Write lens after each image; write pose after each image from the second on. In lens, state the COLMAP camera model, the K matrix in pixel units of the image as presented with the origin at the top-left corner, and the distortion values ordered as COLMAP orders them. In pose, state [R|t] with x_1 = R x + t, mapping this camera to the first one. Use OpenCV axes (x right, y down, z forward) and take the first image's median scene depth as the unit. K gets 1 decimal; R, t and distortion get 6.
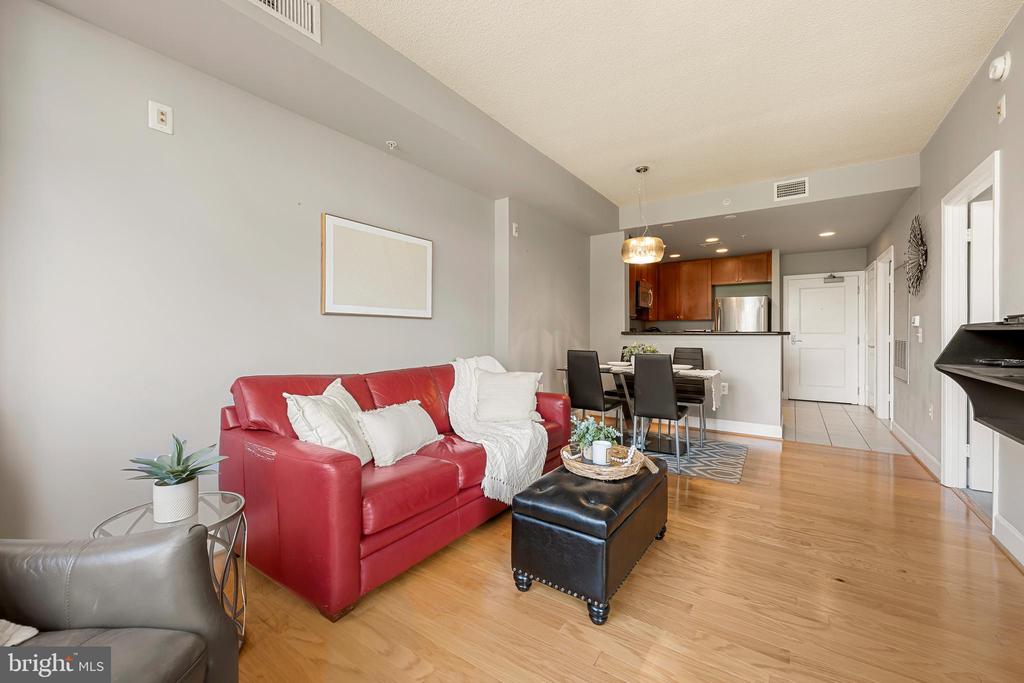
lens RADIAL K [[416.0, 0, 512.7], [0, 416.0, 334.0], [0, 0, 1]] dist [0.000132, -0.000137]
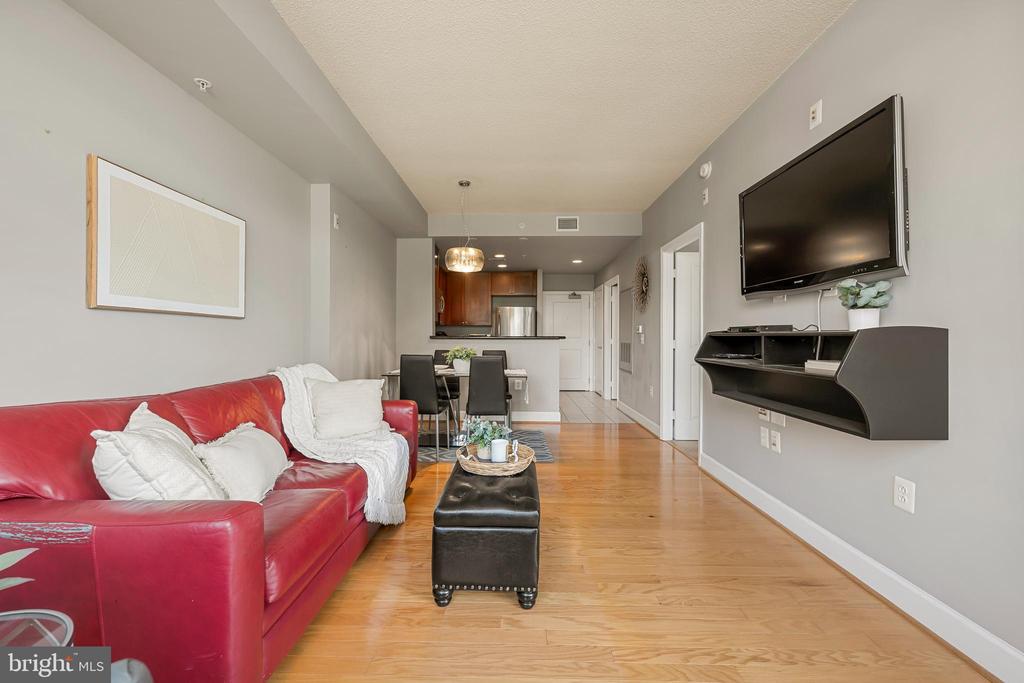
lens RADIAL K [[409.7, 0, 512.4], [0, 409.7, 338.3], [0, 0, 1]] dist [-0.000357, -0.000046]
pose [[0.833866, 0.000163, 0.551967, -0.161212], [-0.000499, 1.000000, 0.000458, -0.000092], [-0.551966, -0.000658, 0.833866, 0.055326]]
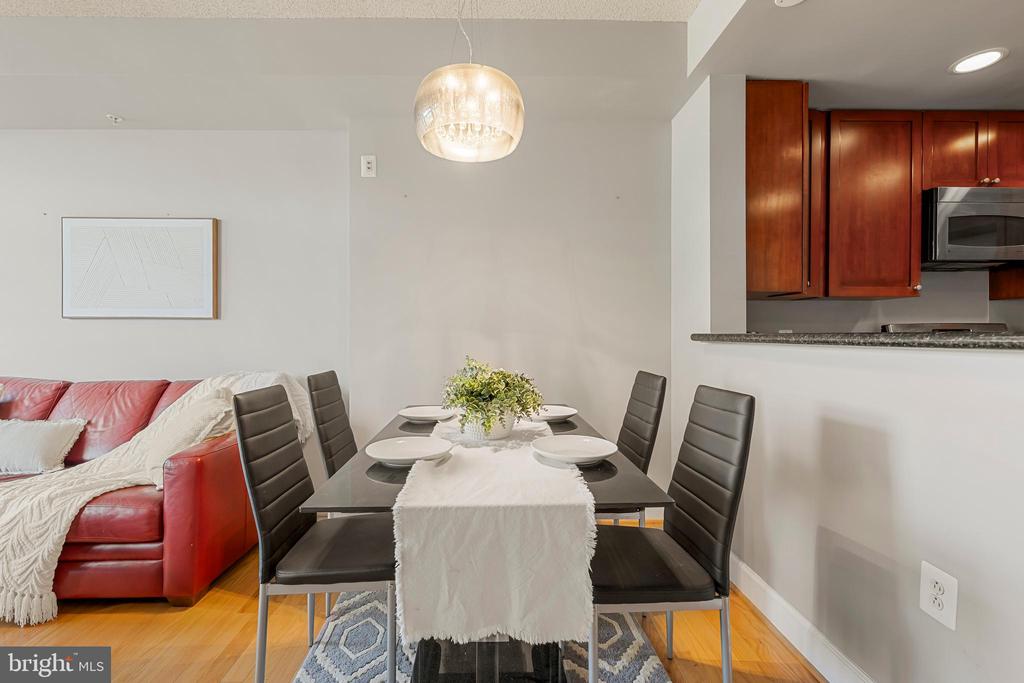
lens RADIAL K [[448.2, 0, 500.3], [0, 448.2, 339.7], [0, 0, 1]] dist [0.000169, -0.000278]
pose [[0.578459, 0.005544, -0.815693, 0.639496], [-0.000786, 0.999980, 0.006239, -0.003080], [0.815711, -0.002967, 0.578452, 0.769653]]
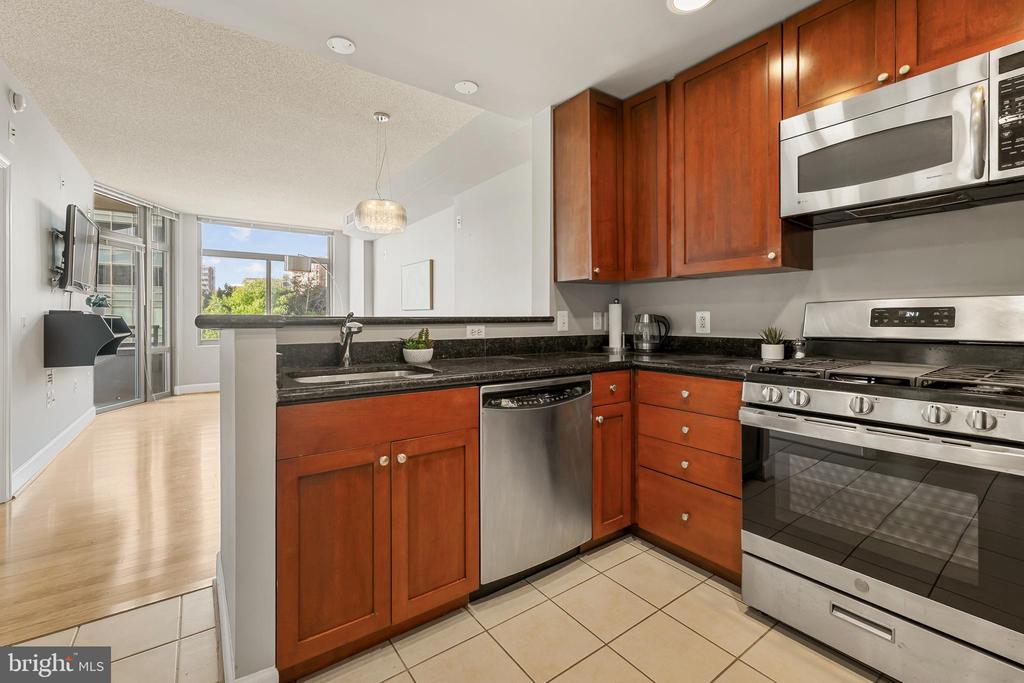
lens RADIAL K [[440.7, 0, 513.4], [0, 440.7, 321.4], [0, 0, 1]] dist [-0.001447, -0.000202]
pose [[-0.342457, 0.006064, -0.939514, 1.001379], [-0.001059, 0.999976, 0.006840, -0.004257], [0.939533, 0.003337, -0.342442, 1.494419]]
